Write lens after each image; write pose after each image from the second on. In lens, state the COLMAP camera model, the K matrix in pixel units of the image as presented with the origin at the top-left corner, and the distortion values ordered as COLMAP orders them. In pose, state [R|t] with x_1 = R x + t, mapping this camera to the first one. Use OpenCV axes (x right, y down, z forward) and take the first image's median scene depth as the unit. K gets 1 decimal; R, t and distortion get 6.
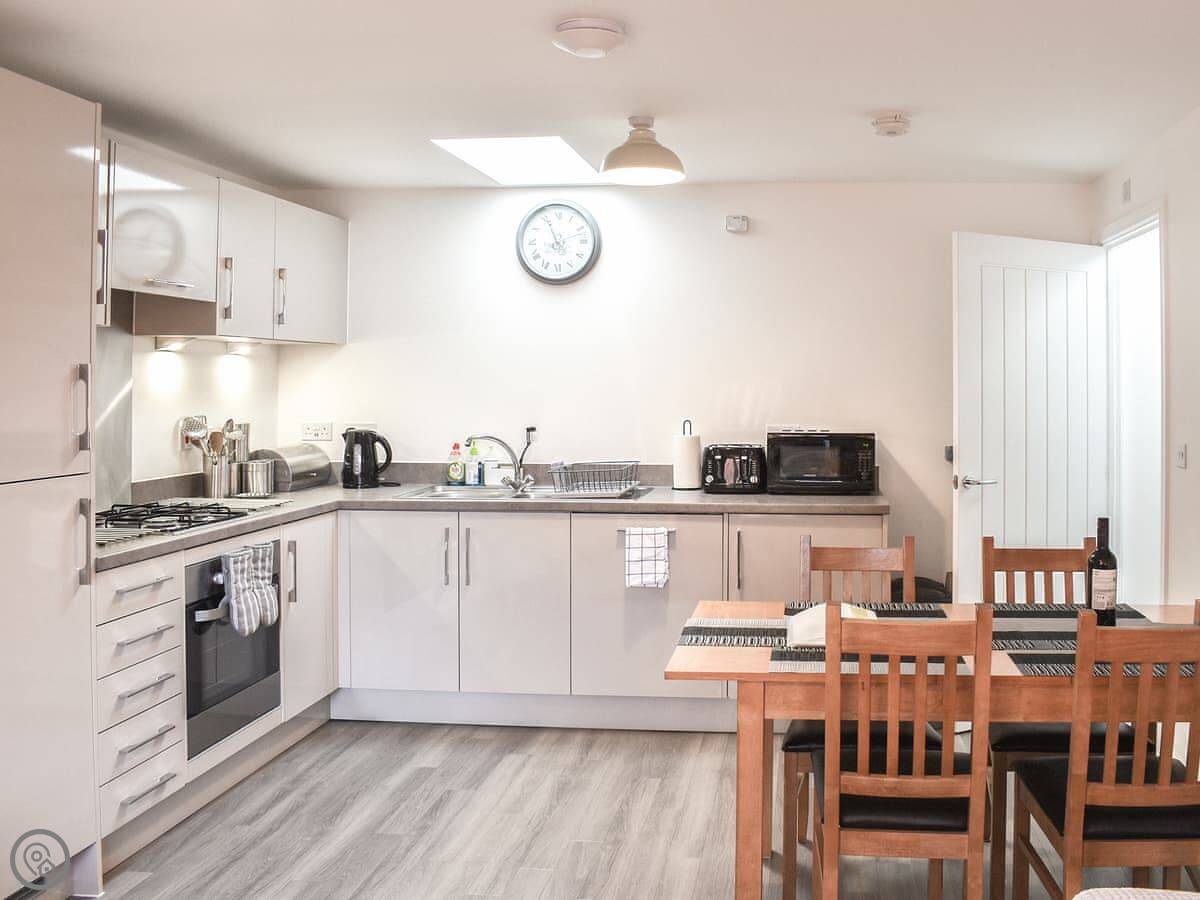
lens RADIAL K [[1160.8, 0, 600.0], [0, 1160.8, 450.0], [0, 0, 1]] dist [-0.004497, -0.010604]
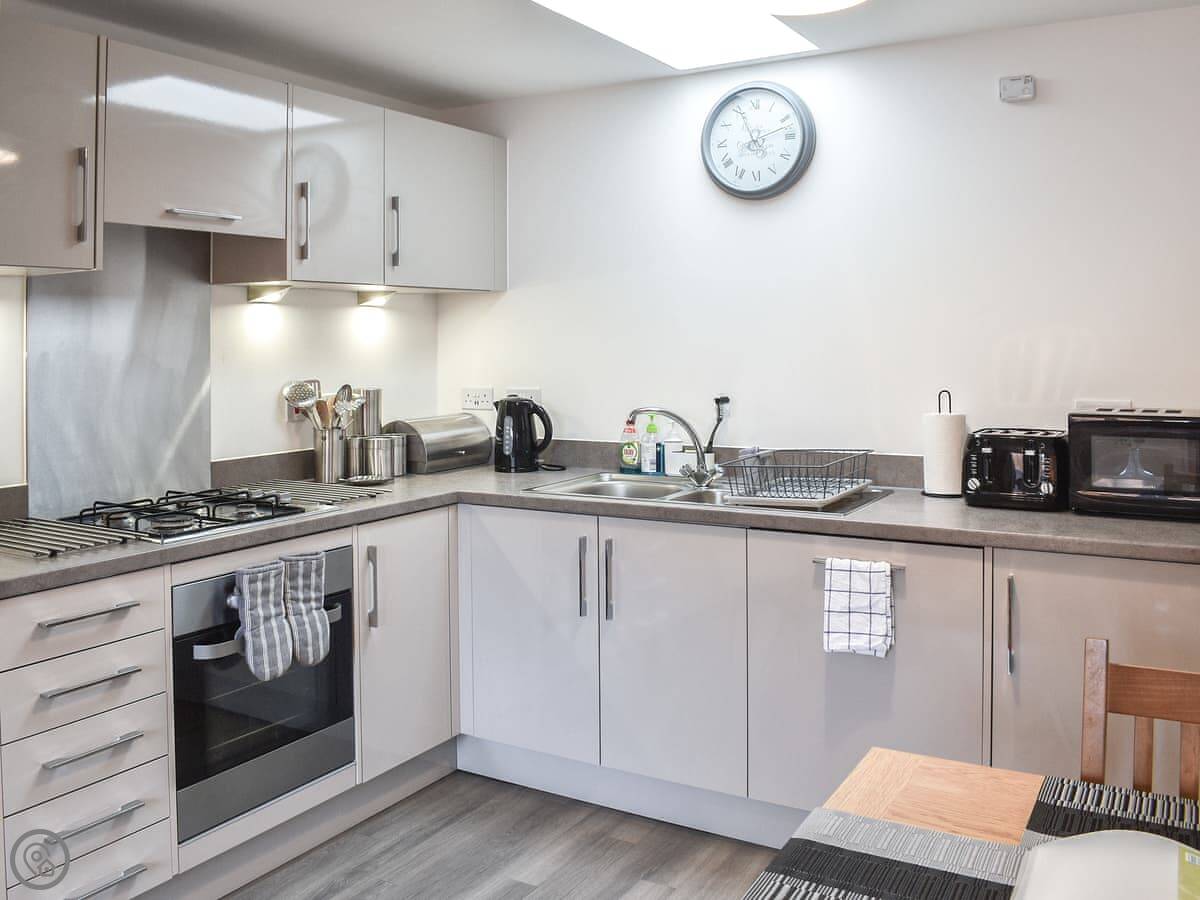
lens RADIAL K [[989.2, 0, 599.0], [0, 989.2, 346.3], [0, 0, 1]] dist [-0.051961, 0.004194]
pose [[0.921760, -0.007091, -0.387695, 0.116003], [-0.012123, 0.998817, -0.047092, -0.022977], [0.387571, 0.048108, 0.920584, 0.427982]]
